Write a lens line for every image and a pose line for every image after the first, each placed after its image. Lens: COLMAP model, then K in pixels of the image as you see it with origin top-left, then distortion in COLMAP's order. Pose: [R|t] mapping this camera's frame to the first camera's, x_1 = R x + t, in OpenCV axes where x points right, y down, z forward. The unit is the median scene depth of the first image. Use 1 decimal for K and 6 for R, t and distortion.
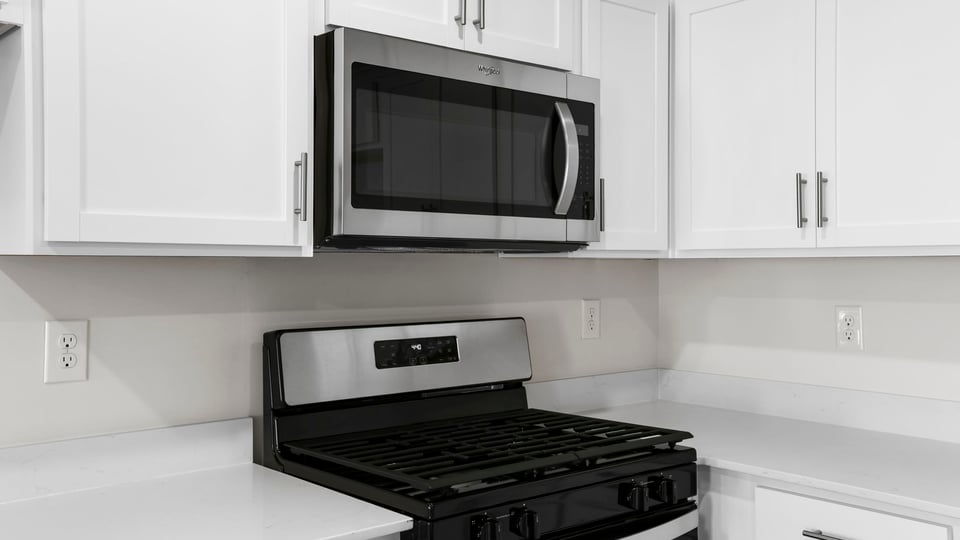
lens RADIAL K [[934.0, 0, 478.4], [0, 934.0, 238.8], [0, 0, 1]] dist [0.091617, 0.164550]
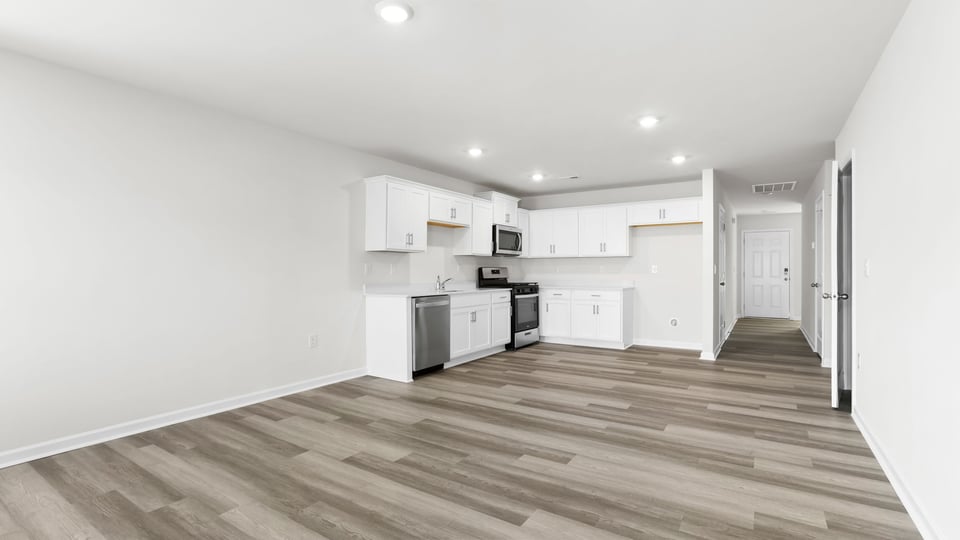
lens RADIAL K [[435.9, 0, 486.8], [0, 435.9, 267.6], [0, 0, 1]] dist [-0.063505, 0.037802]
pose [[0.952443, 0.000999, 0.304715, -1.046729], [-0.007797, 0.999747, 0.021093, 0.030868], [-0.304617, -0.022466, 0.952210, -1.825404]]
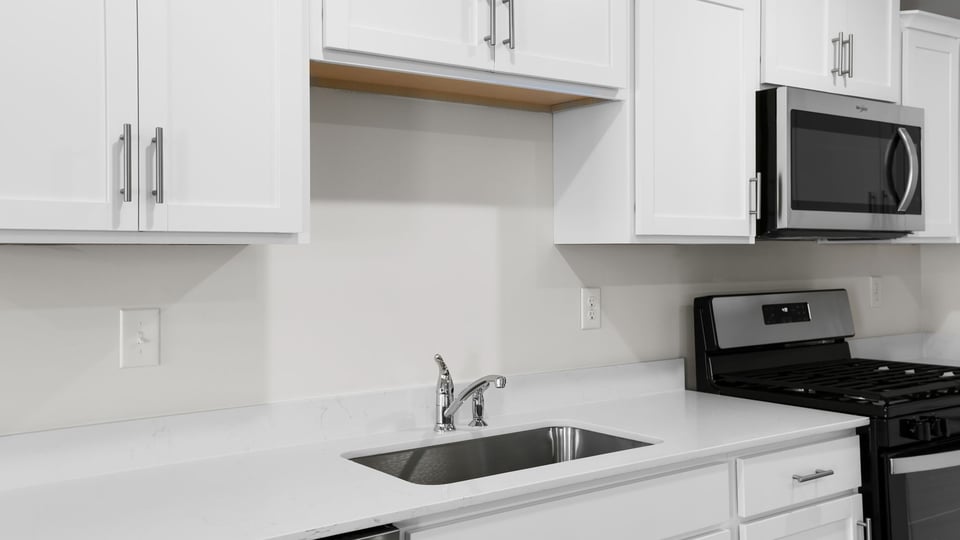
lens RADIAL K [[934.0, 0, 478.4], [0, 934.0, 238.8], [0, 0, 1]] dist [0.091617, 0.164550]
pose [[0.999215, -0.010615, -0.038169, -0.473235], [0.011034, 0.999881, 0.010766, -0.007917], [0.038050, -0.011179, 0.999213, -0.405895]]
